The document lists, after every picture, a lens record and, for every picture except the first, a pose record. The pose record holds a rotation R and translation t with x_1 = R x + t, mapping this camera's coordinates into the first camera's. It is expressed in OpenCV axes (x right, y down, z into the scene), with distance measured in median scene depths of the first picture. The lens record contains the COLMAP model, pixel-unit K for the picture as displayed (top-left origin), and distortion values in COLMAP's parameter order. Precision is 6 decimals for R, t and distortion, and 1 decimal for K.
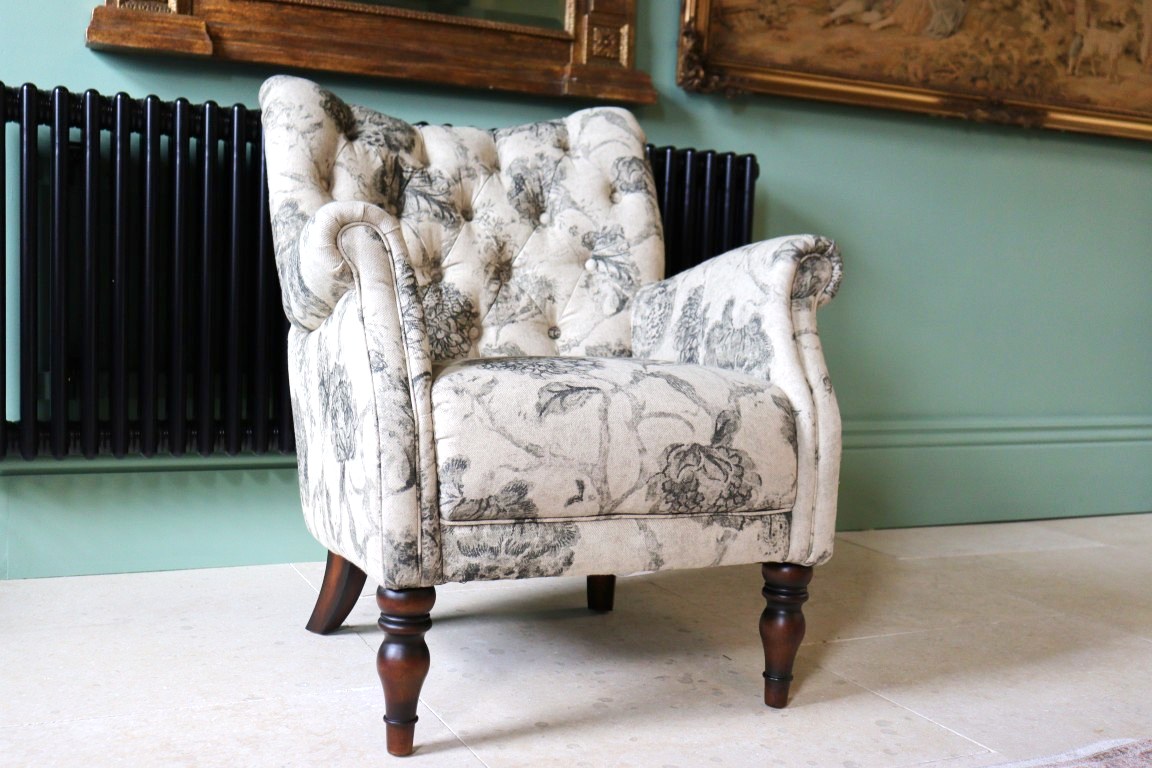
lens RADIAL K [[1239.1, 0, 576.0], [0, 1239.1, 384.0], [0, 0, 1]] dist [0.009307, 0.005190]
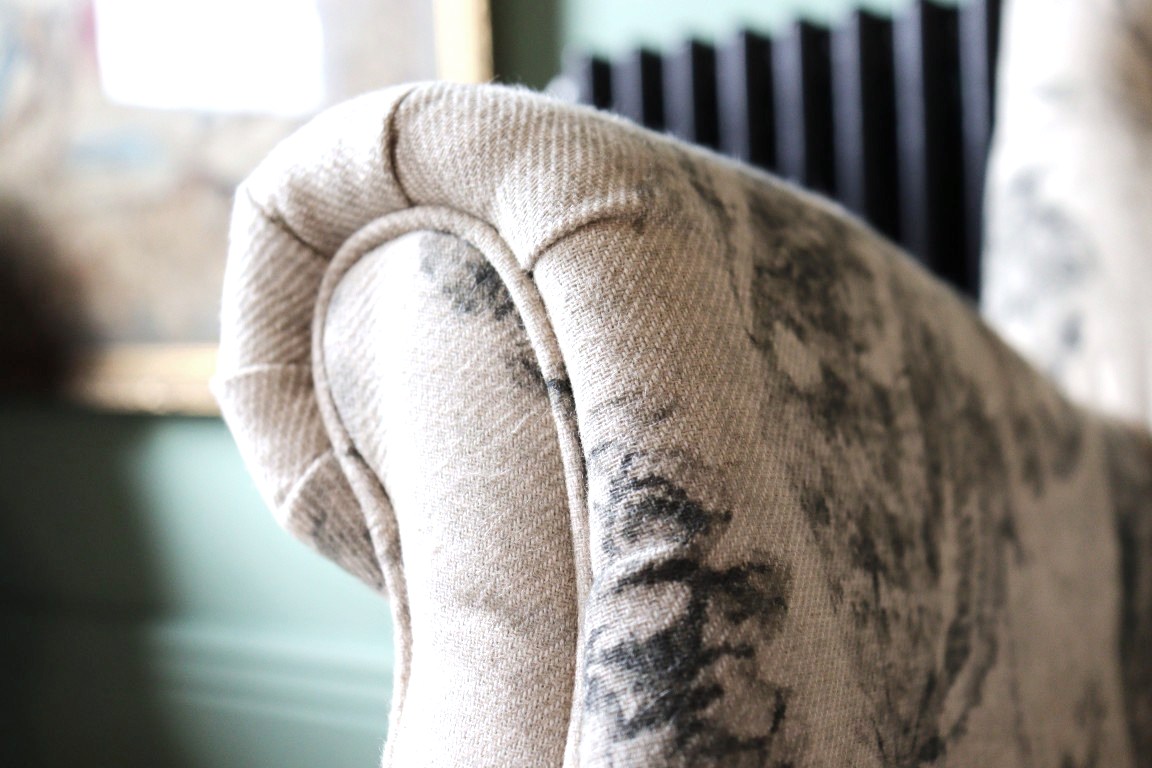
lens RADIAL K [[1340.9, 0, 576.0], [0, 1340.9, 384.0], [0, 0, 1]] dist [0.004523, -0.023476]
pose [[0.550645, -0.030327, -0.834189, -0.015546], [-0.010461, 0.999011, -0.043224, -0.076094], [0.834674, 0.032528, 0.549783, 0.693185]]
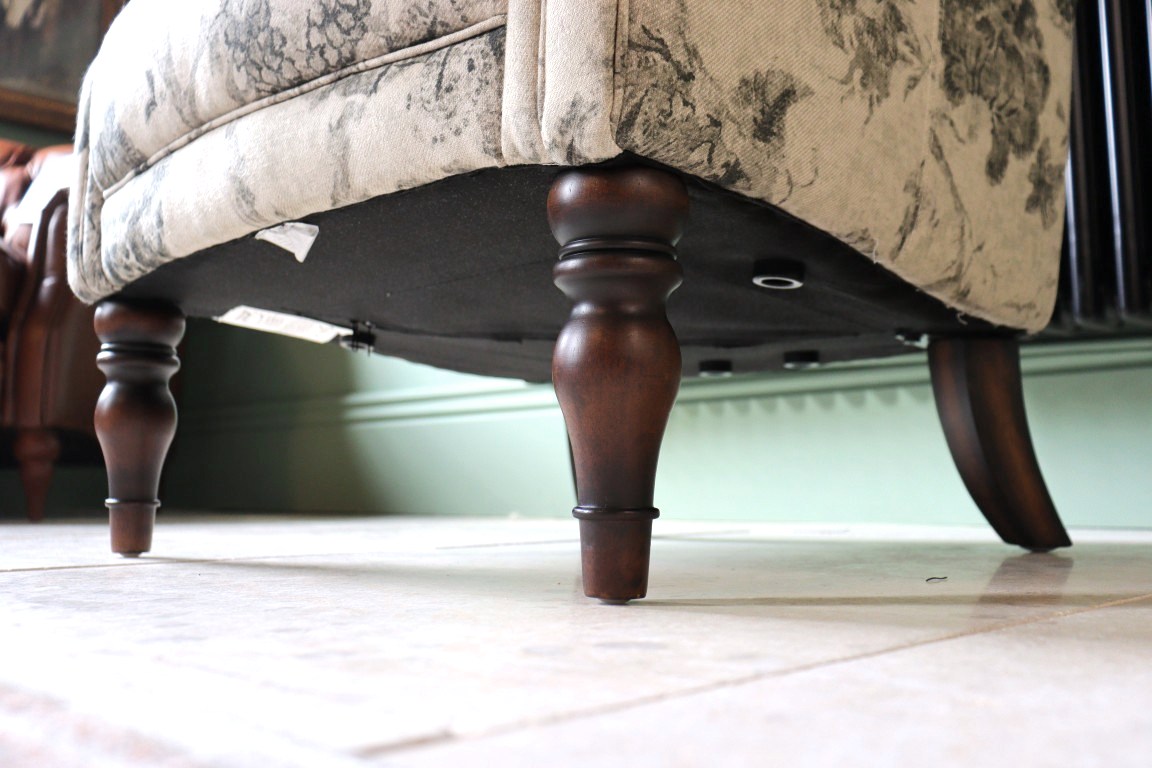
lens RADIAL K [[1129.2, 0, 576.0], [0, 1129.2, 384.0], [0, 0, 1]] dist [-0.001827, -0.006942]
pose [[0.334693, -0.132421, -0.932976, 0.403440], [-0.055215, 0.985620, -0.159701, 0.219796], [0.940708, 0.104965, 0.322569, 0.771680]]
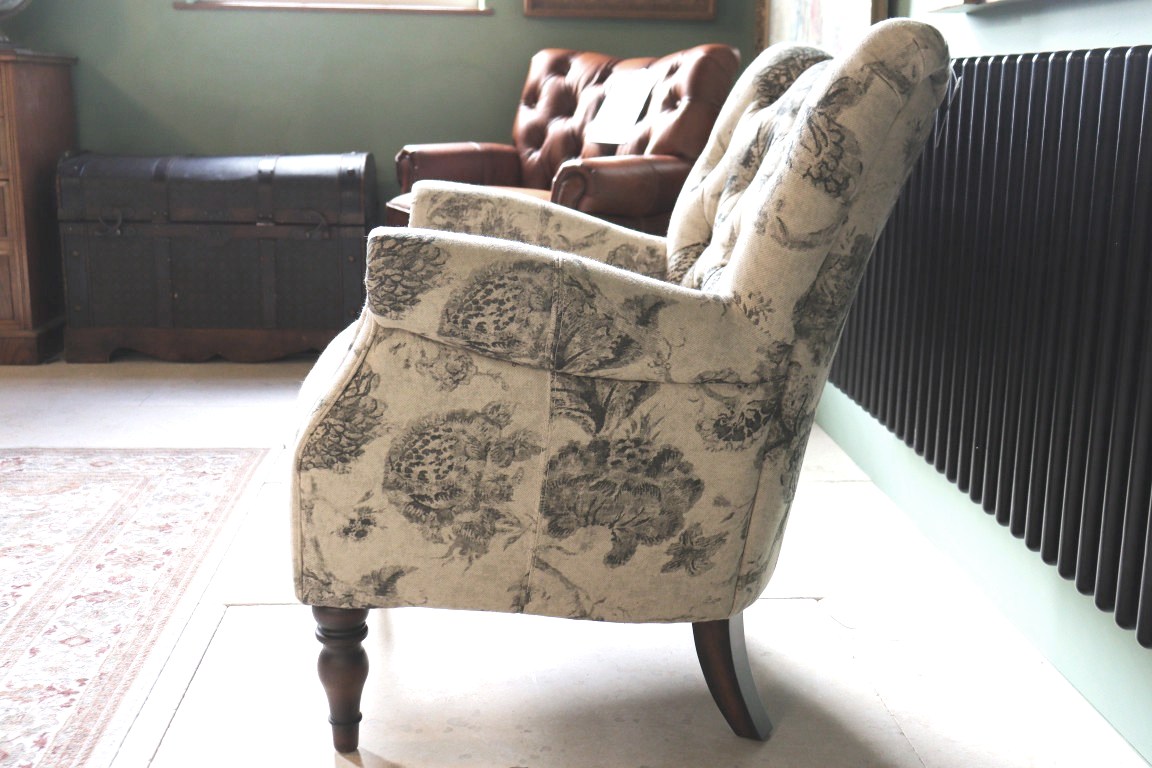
lens RADIAL K [[1258.5, 0, 576.0], [0, 1258.5, 384.0], [0, 0, 1]] dist [0.006891, 0.006231]
pose [[-0.361489, 0.162809, -0.918051, 0.783845], [-0.110667, 0.970184, 0.215631, -0.185194], [0.925785, 0.179547, -0.332693, 1.235088]]
